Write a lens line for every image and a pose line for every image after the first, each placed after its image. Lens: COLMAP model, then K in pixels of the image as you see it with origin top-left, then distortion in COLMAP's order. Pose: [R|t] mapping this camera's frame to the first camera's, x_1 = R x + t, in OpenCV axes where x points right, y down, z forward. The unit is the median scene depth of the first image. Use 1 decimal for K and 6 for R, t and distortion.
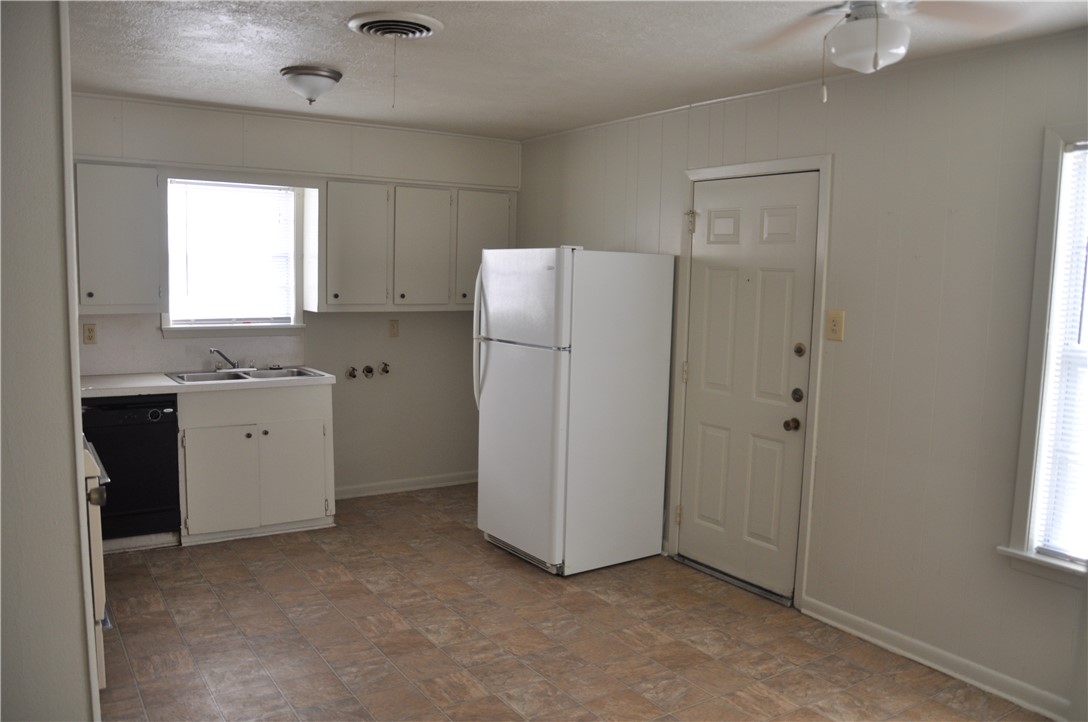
lens RADIAL K [[842.9, 0, 544.0], [0, 842.9, 361.0], [0, 0, 1]] dist [-0.158849, 0.116068]
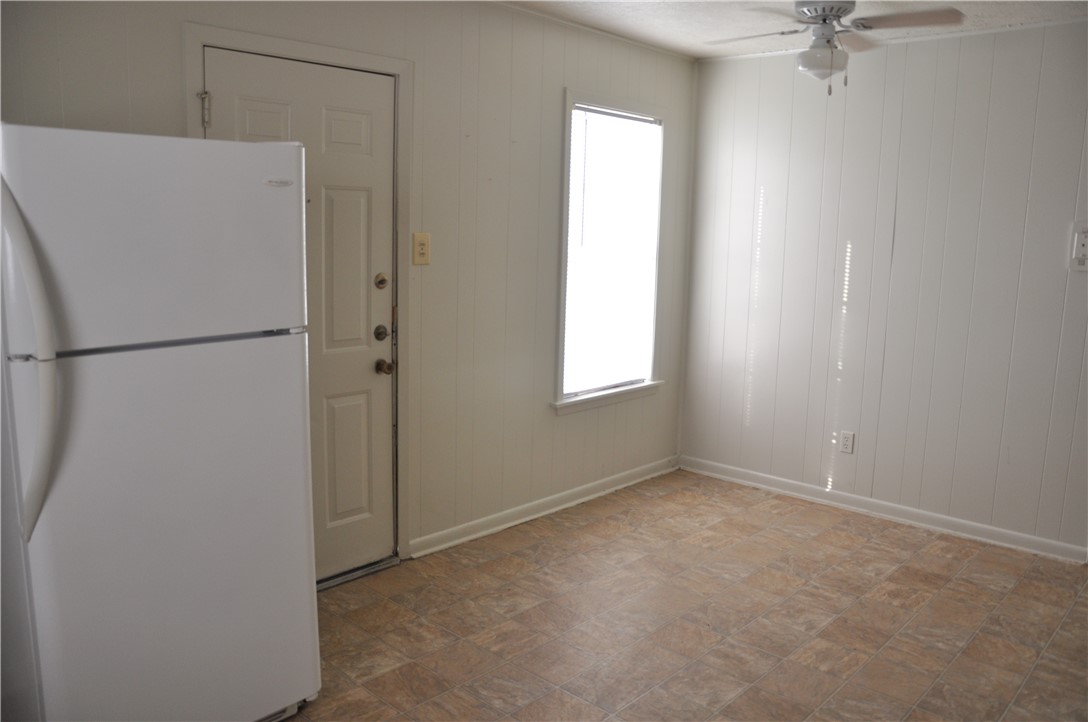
lens RADIAL K [[842.9, 0, 544.0], [0, 842.9, 361.0], [0, 0, 1]] dist [-0.158849, 0.116068]
pose [[-0.230146, -0.188614, 0.954703, -0.560035], [0.075317, 0.974643, 0.210709, -0.099190], [-0.970237, 0.120400, -0.210104, 0.978146]]
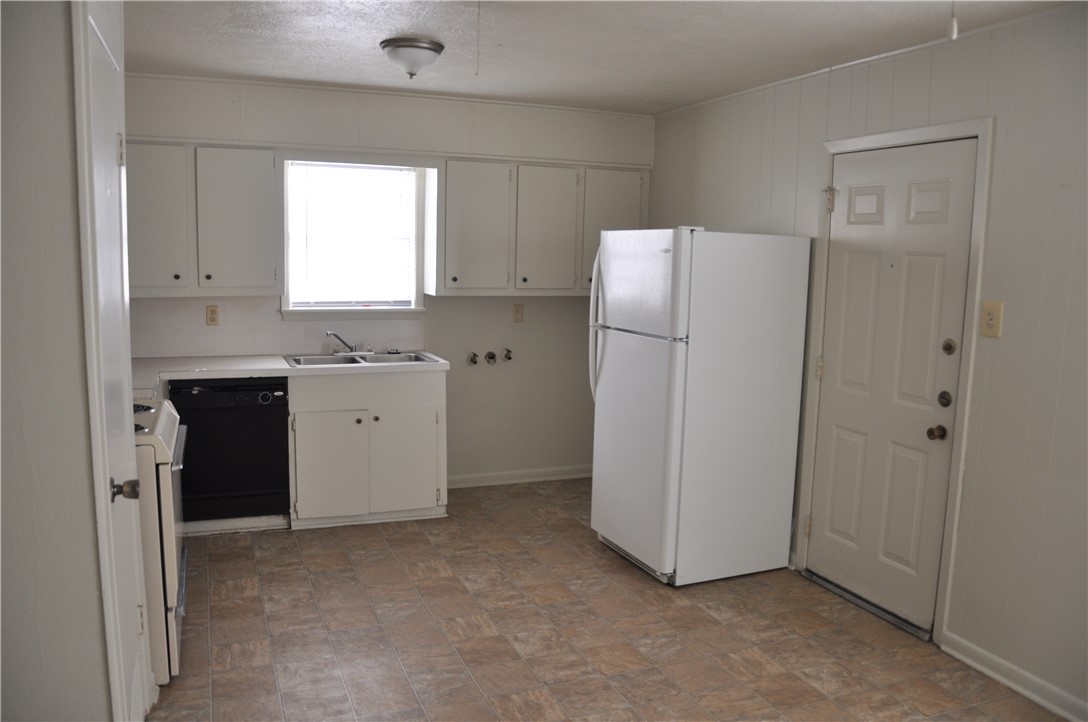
lens RADIAL K [[842.9, 0, 544.0], [0, 842.9, 361.0], [0, 0, 1]] dist [-0.158849, 0.116068]
pose [[0.980068, 0.024008, -0.197209, 0.060005], [-0.020148, 0.999565, 0.021560, -0.008069], [0.197640, -0.017157, 0.980124, 0.081690]]
